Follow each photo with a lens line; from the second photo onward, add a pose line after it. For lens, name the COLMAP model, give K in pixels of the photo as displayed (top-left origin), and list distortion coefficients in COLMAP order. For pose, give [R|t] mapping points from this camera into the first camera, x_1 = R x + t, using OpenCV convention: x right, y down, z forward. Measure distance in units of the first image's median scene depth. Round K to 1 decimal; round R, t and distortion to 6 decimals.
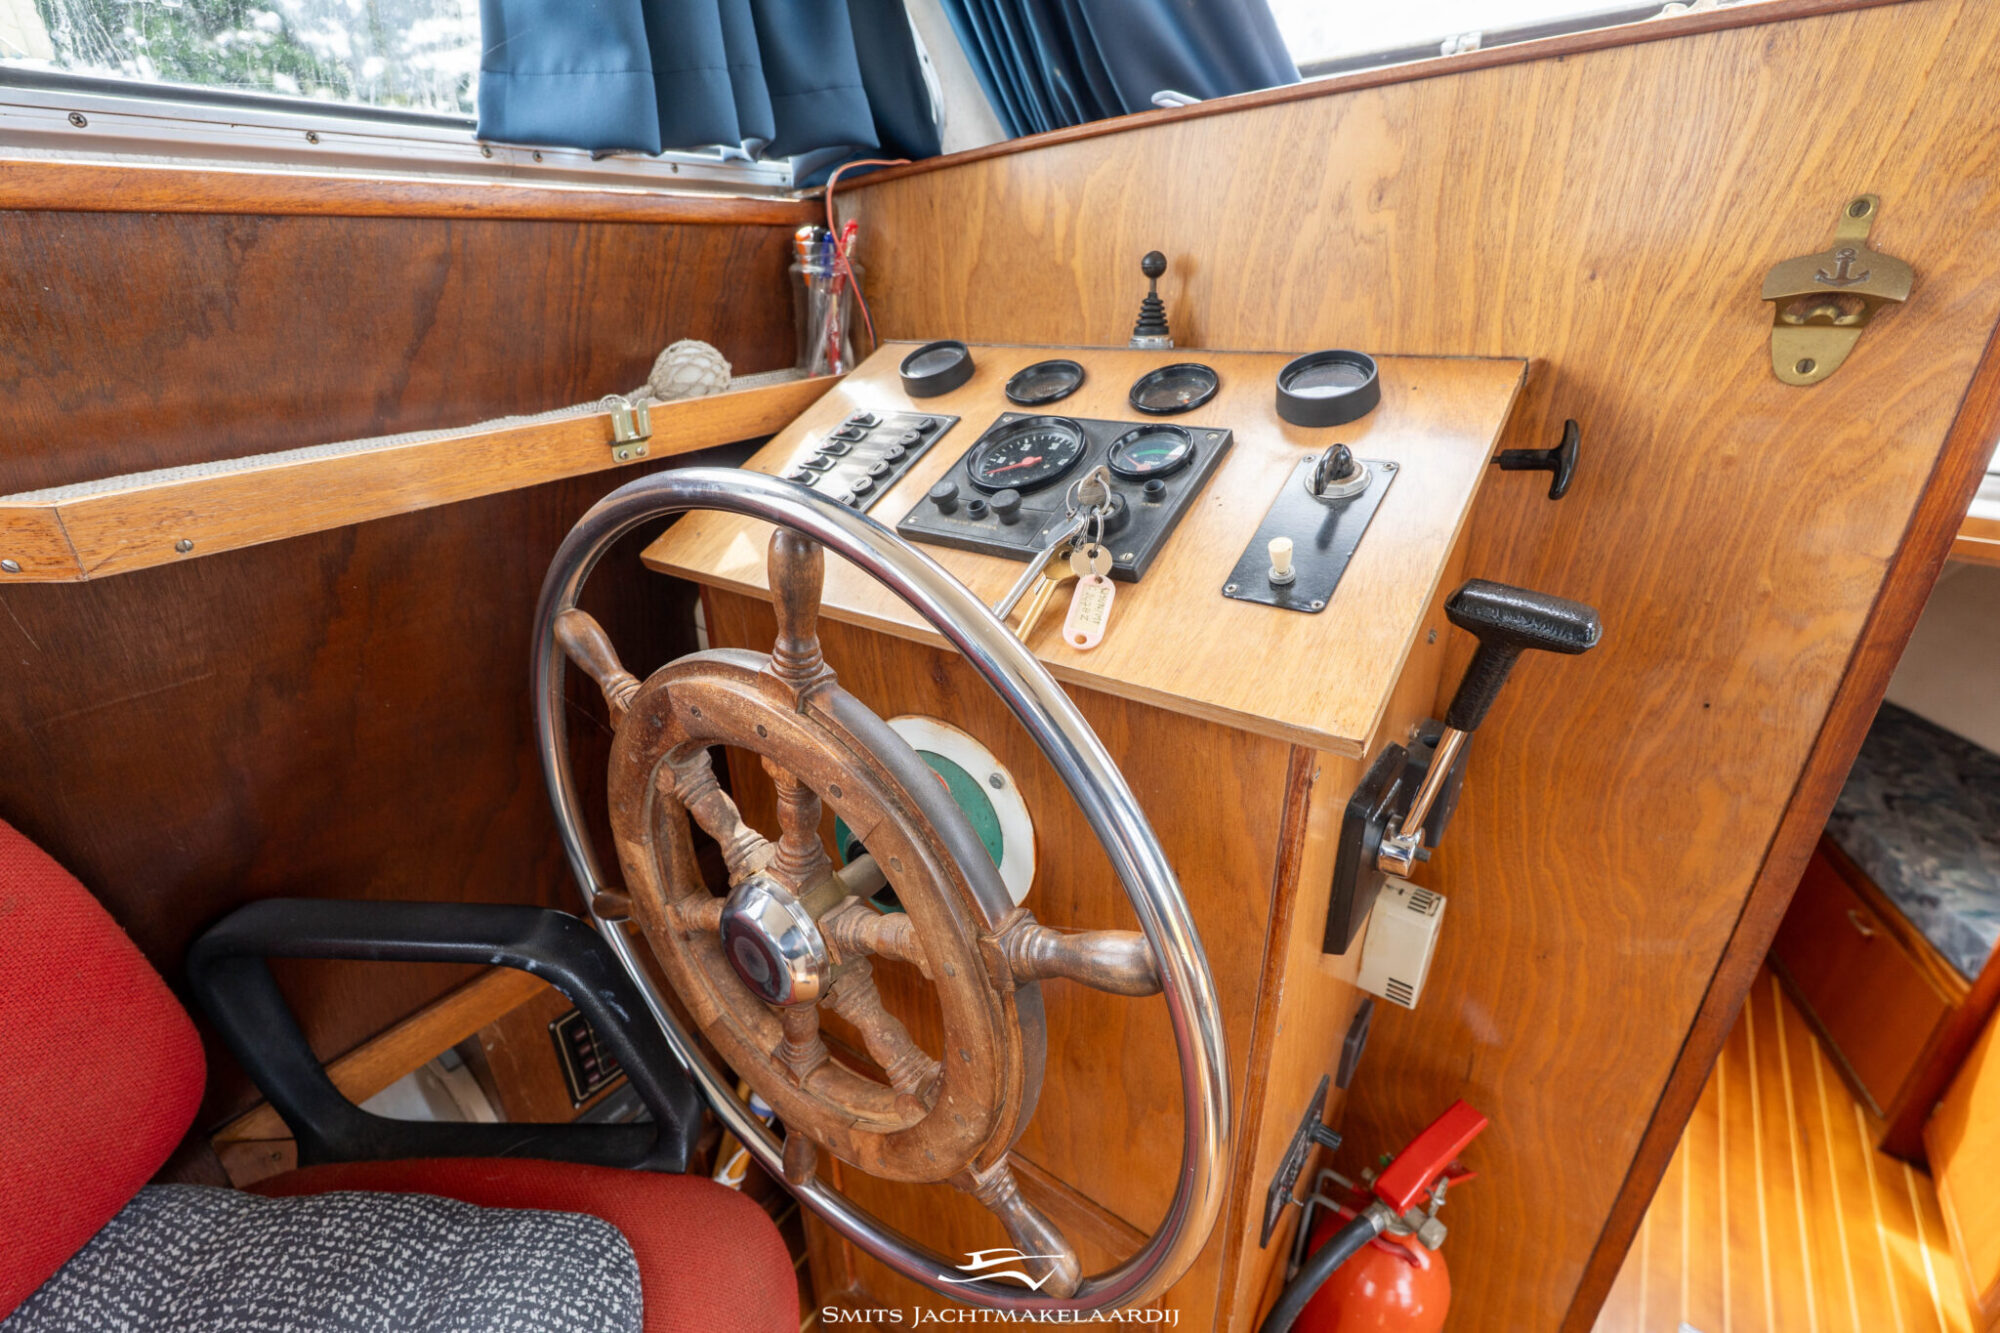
lens RADIAL K [[879.4, 0, 999.4], [0, 879.4, 670.1], [0, 0, 1]] dist [-0.001743, -0.000057]
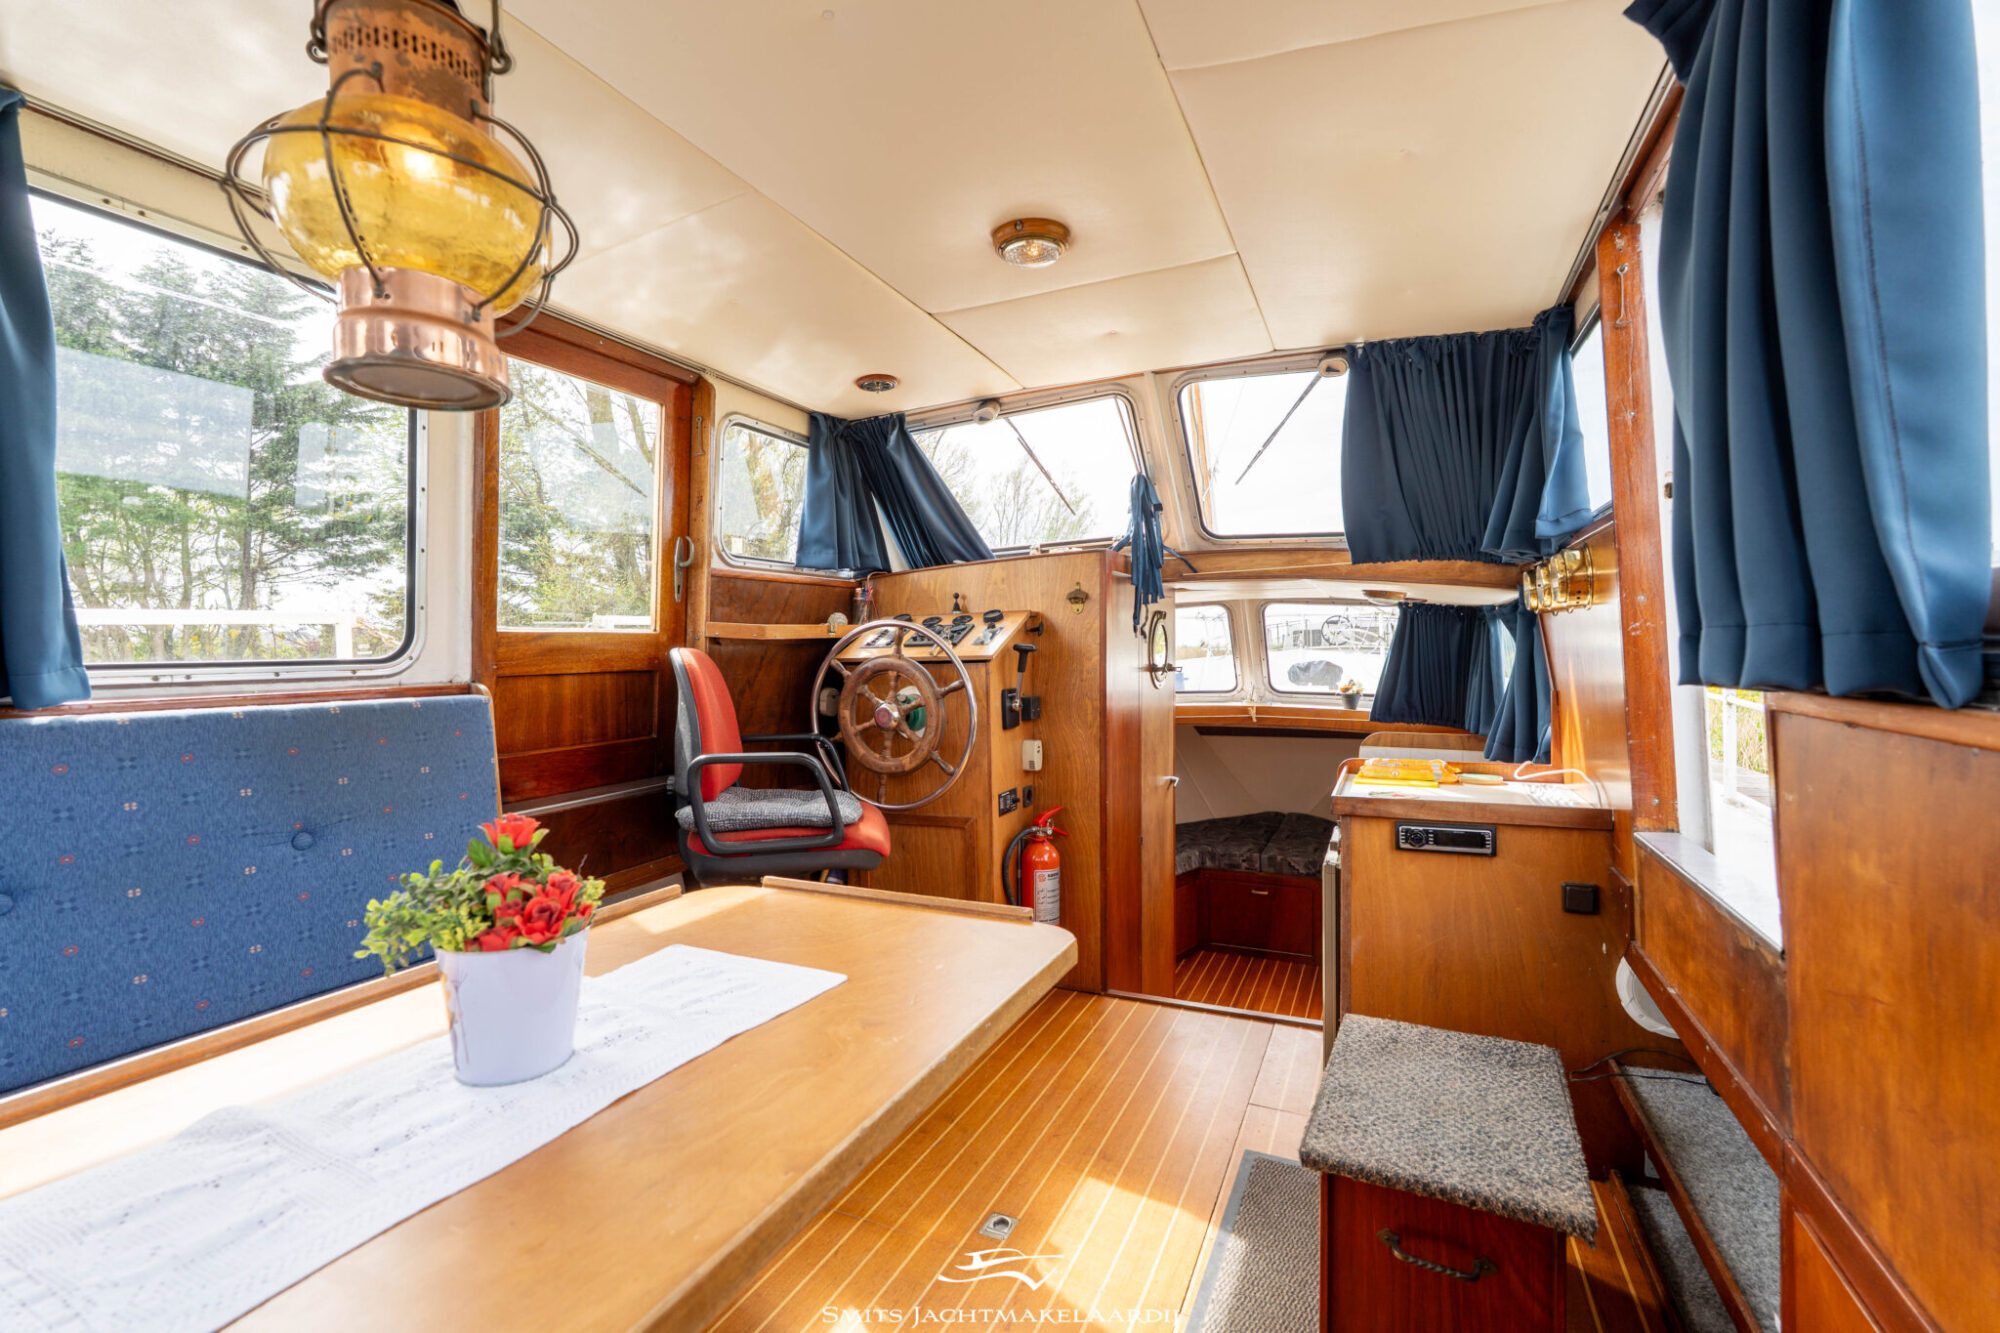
lens RADIAL K [[879.4, 0, 999.4], [0, 879.4, 670.1], [0, 0, 1]] dist [-0.001743, -0.000057]
pose [[0.979769, -0.005690, 0.200050, -0.462796], [0.084195, 0.918552, -0.386229, 1.501277], [-0.181559, 0.395259, 0.900448, -2.671608]]
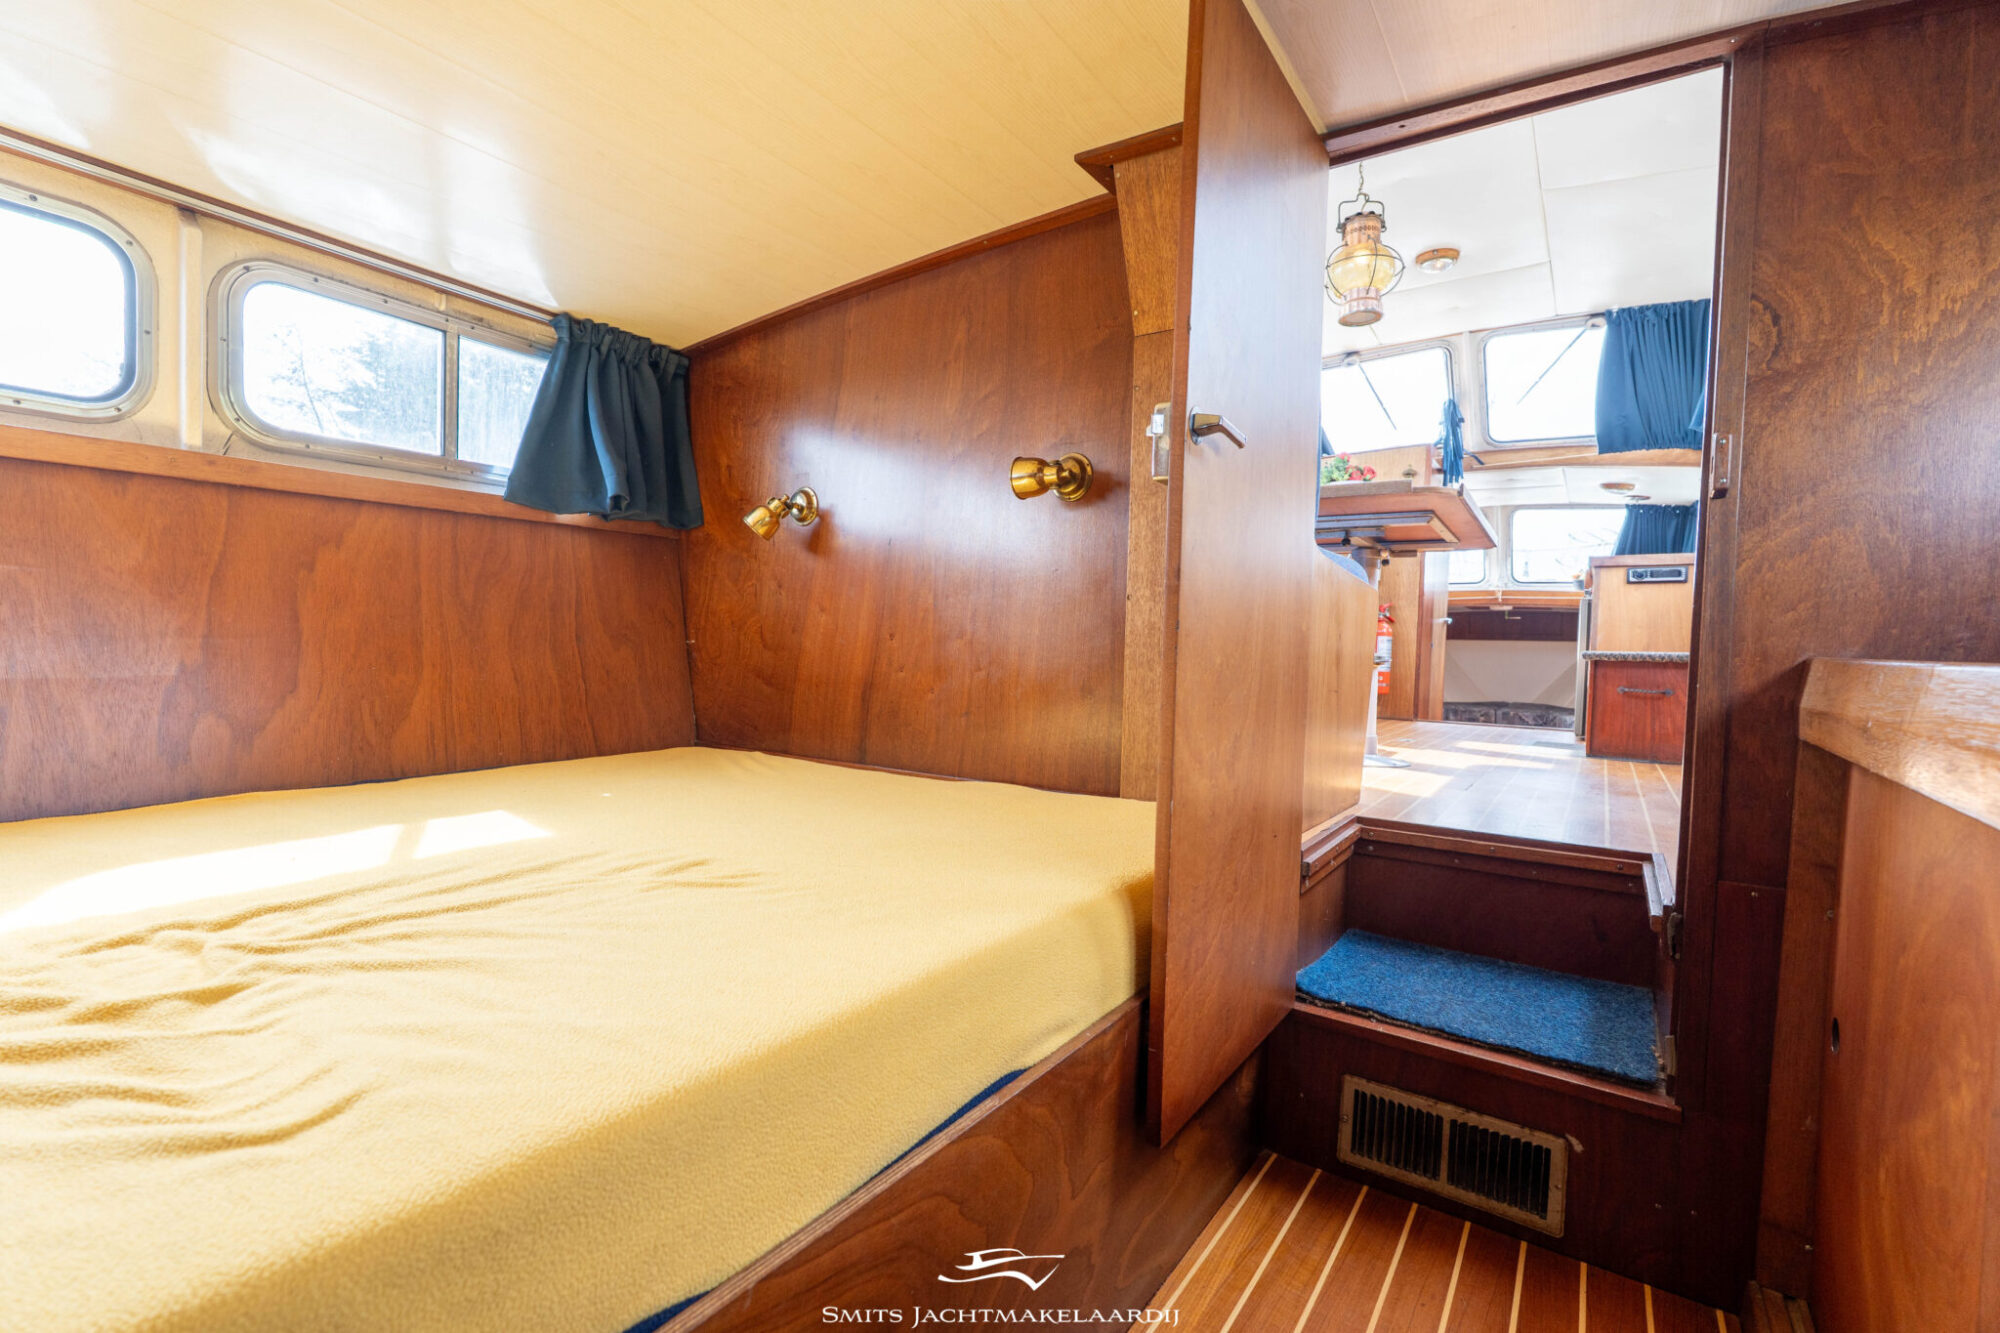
lens RADIAL K [[879.4, 0, 999.4], [0, 879.4, 670.1], [0, 0, 1]] dist [-0.001743, -0.000057]
pose [[0.998956, 0.038434, 0.024672, -2.401650], [-0.026040, 0.923096, -0.383686, 3.542985], [-0.037521, 0.382643, 0.923134, -4.529435]]
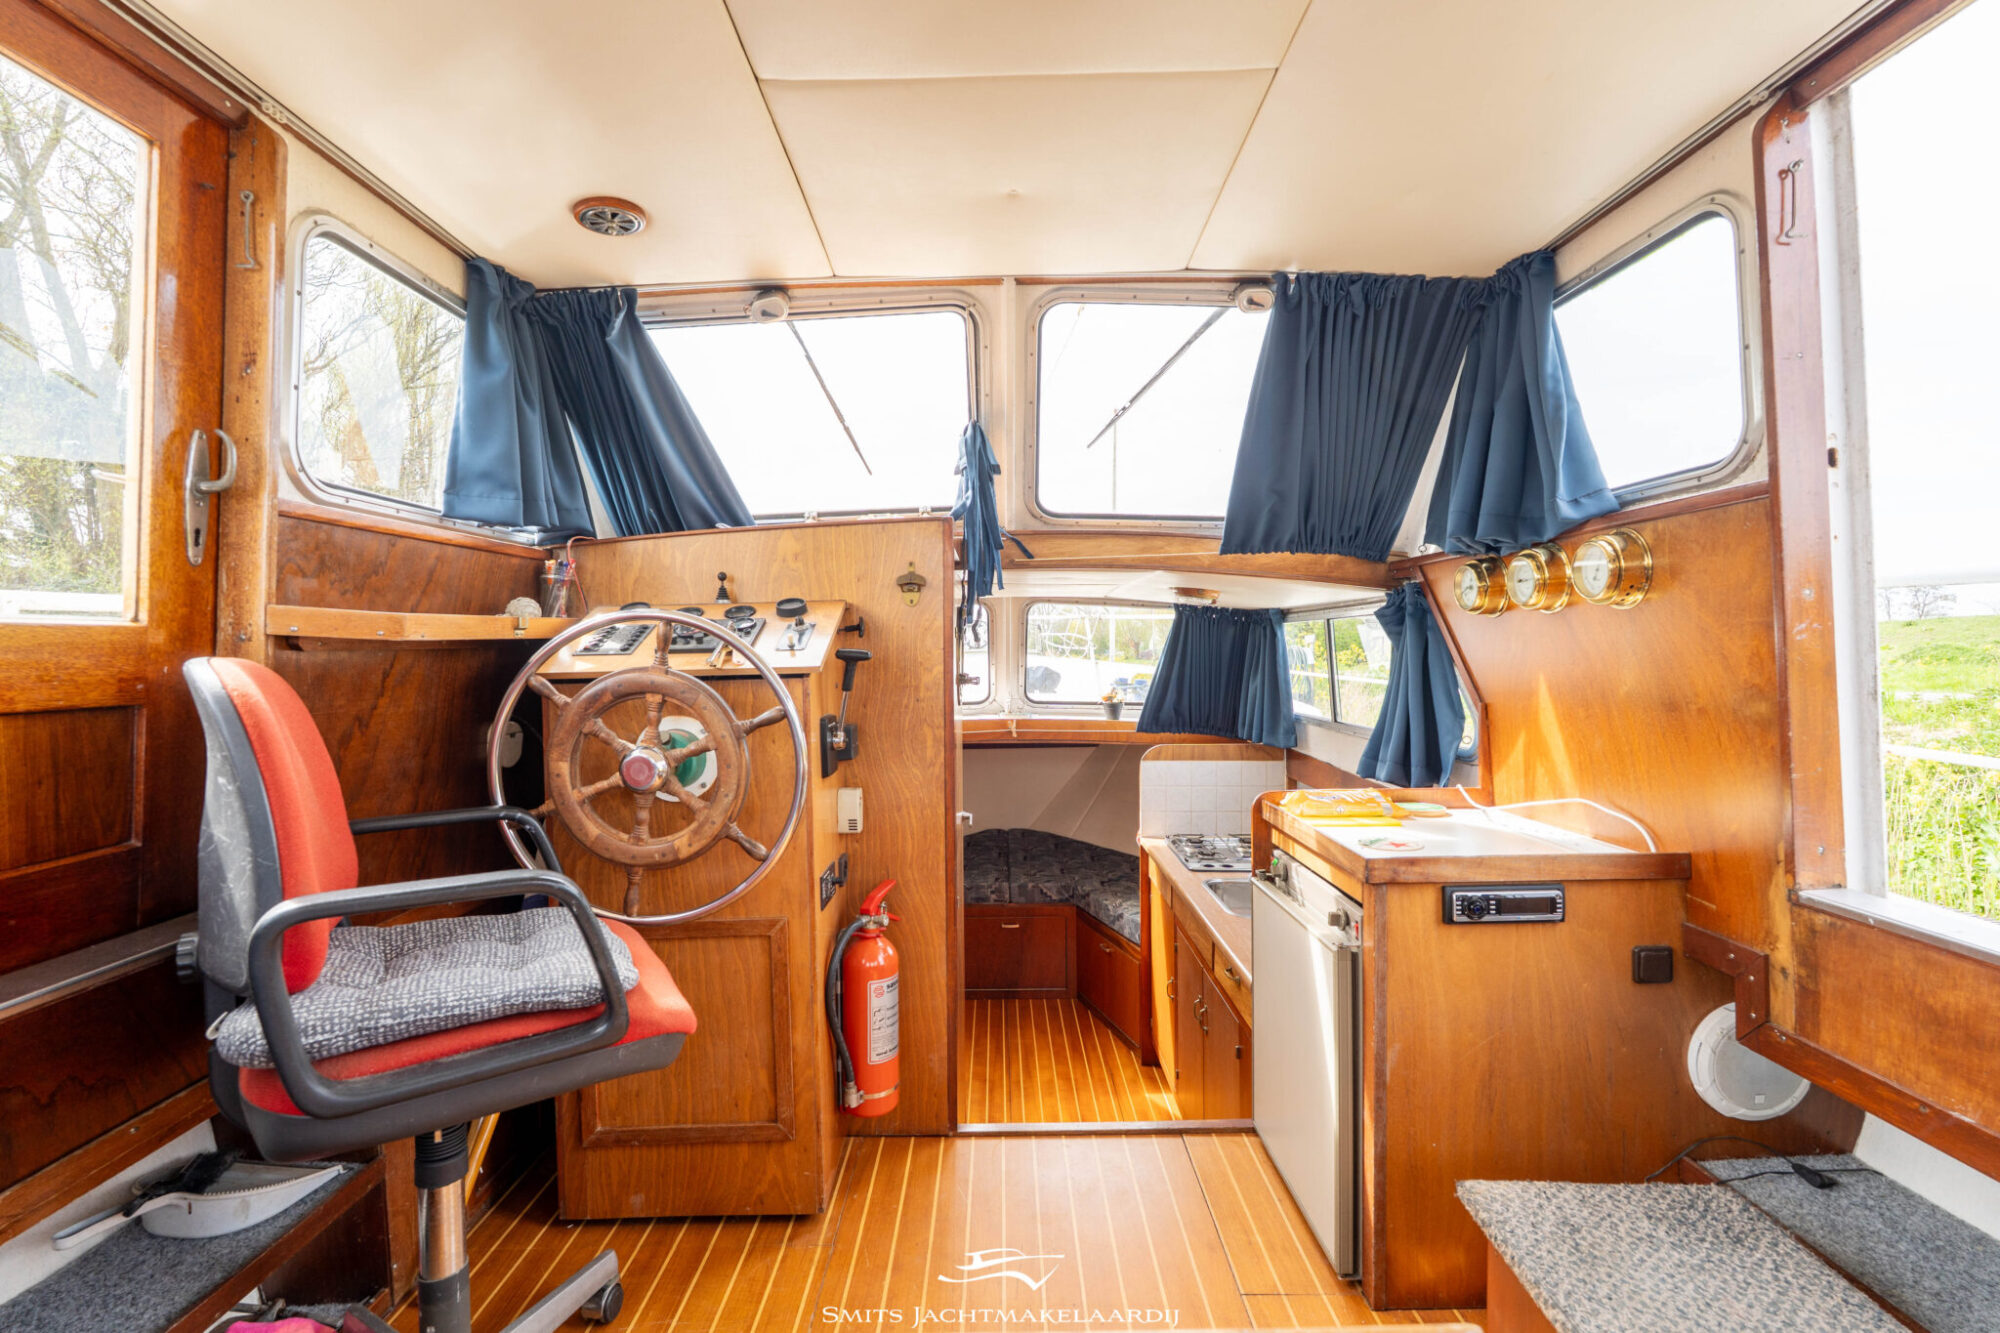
lens RADIAL K [[878.0, 0, 998.6], [0, 878.0, 668.0], [0, 0, 1]] dist [-0.002260, -0.000037]
pose [[0.810969, -0.012377, 0.584959, -0.745023], [0.245871, 0.914424, -0.321521, 0.916325], [-0.530921, 0.404568, 0.744612, -1.421392]]
